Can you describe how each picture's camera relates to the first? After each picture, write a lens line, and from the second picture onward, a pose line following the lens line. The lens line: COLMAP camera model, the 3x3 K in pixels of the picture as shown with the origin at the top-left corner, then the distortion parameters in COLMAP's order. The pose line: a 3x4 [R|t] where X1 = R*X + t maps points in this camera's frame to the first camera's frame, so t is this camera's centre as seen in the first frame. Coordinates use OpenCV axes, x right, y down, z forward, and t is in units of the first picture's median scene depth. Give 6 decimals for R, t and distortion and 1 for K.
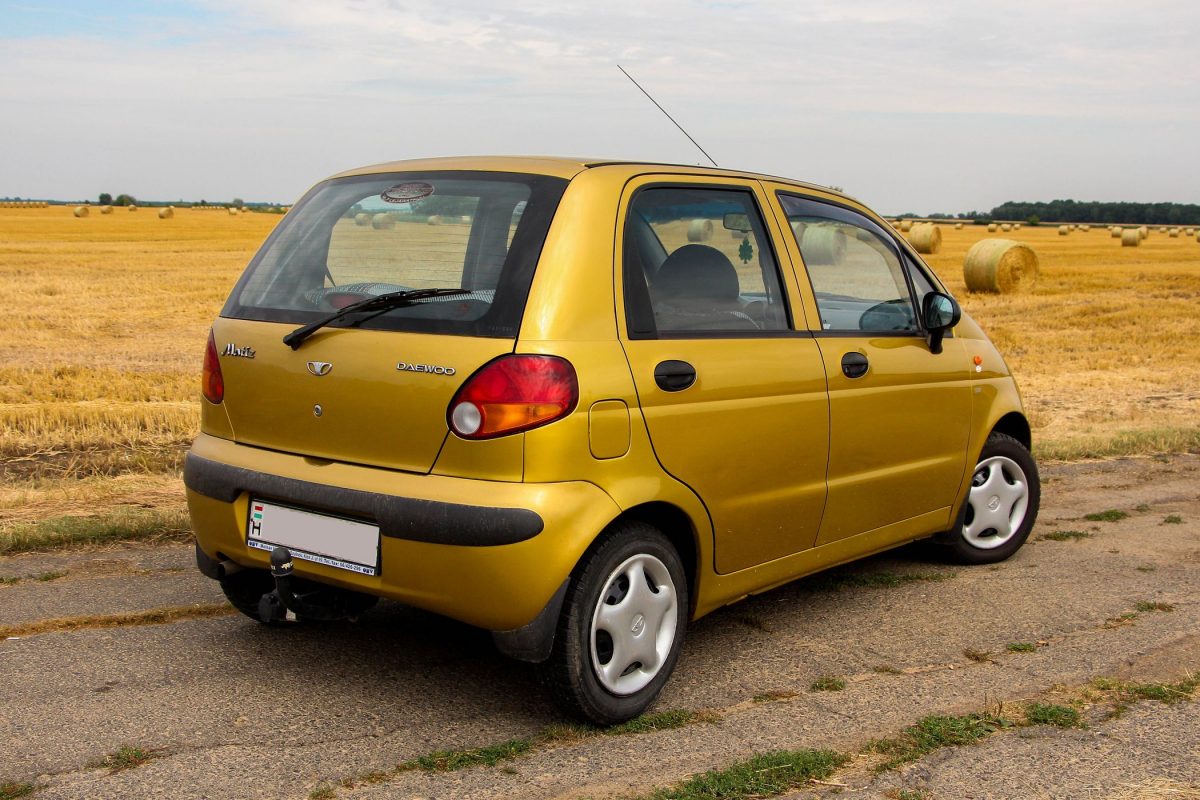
lens RADIAL K [[1459.4, 0, 600.0], [0, 1459.4, 400.0], [0, 0, 1]] dist [-0.032115, 0.027393]
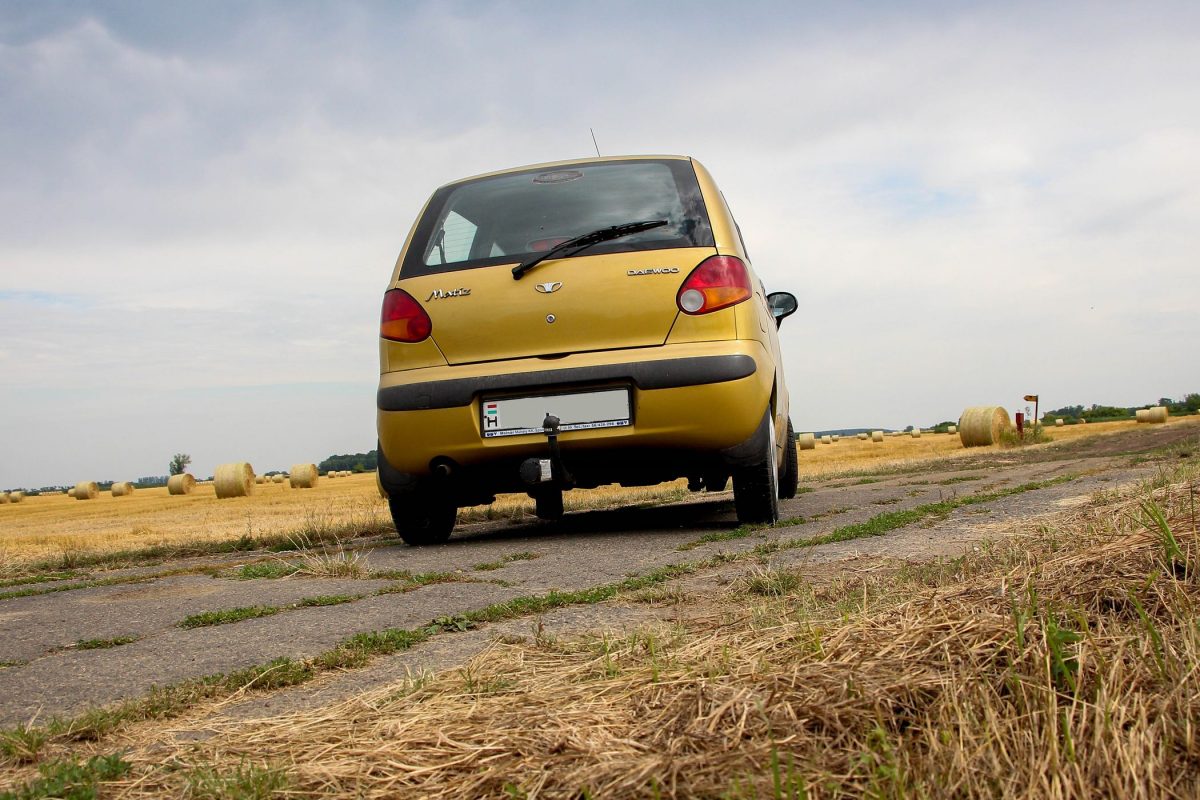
lens RADIAL K [[1284.2, 0, 708.8], [0, 1284.2, 414.0], [0, 0, 1]] dist [-0.148980, 0.030053]
pose [[0.831110, -0.061761, 0.552668, -0.671525], [0.158900, 0.978754, -0.129579, 0.247334], [-0.532923, 0.195514, 0.823266, -0.026187]]
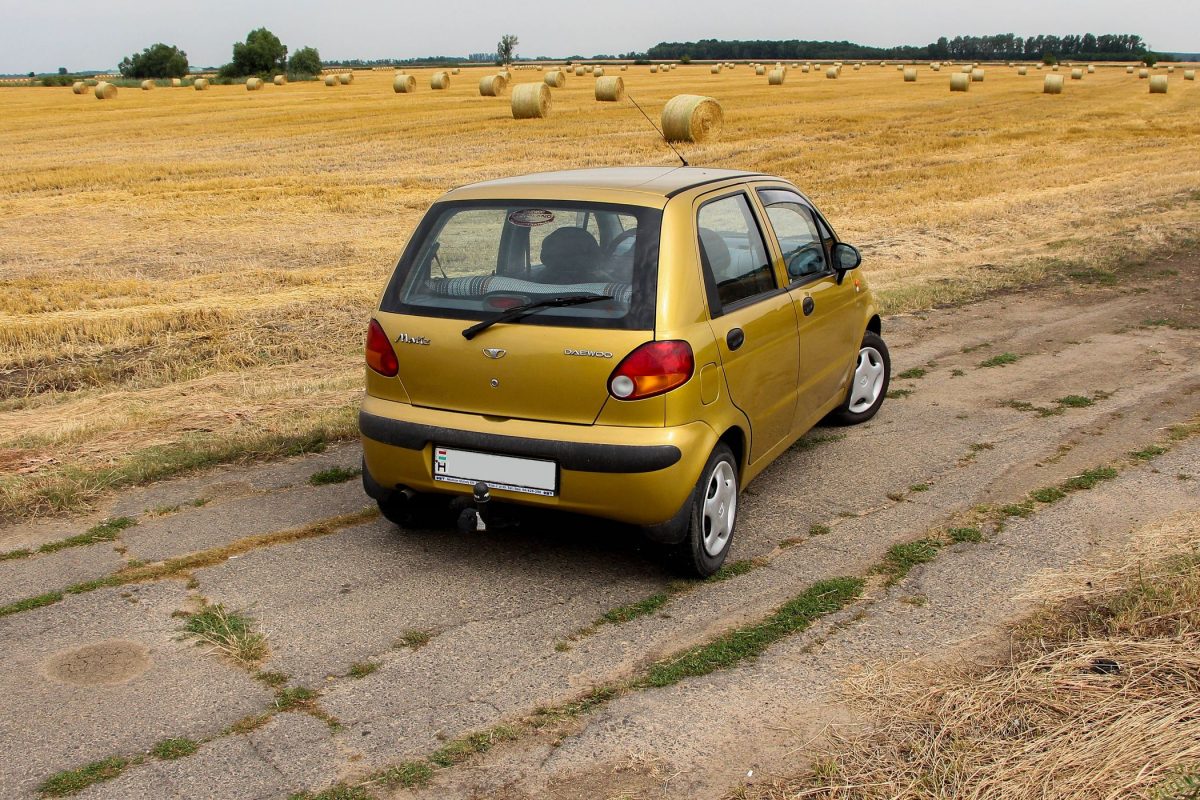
lens RADIAL K [[1344.8, 0, 570.4], [0, 1344.8, 365.7], [0, 0, 1]] dist [-0.181732, 0.023145]
pose [[0.976394, -0.081361, 0.200086, -0.350712], [0.060109, 0.992102, 0.110090, -0.136419], [-0.207463, -0.095464, 0.973574, -0.255416]]
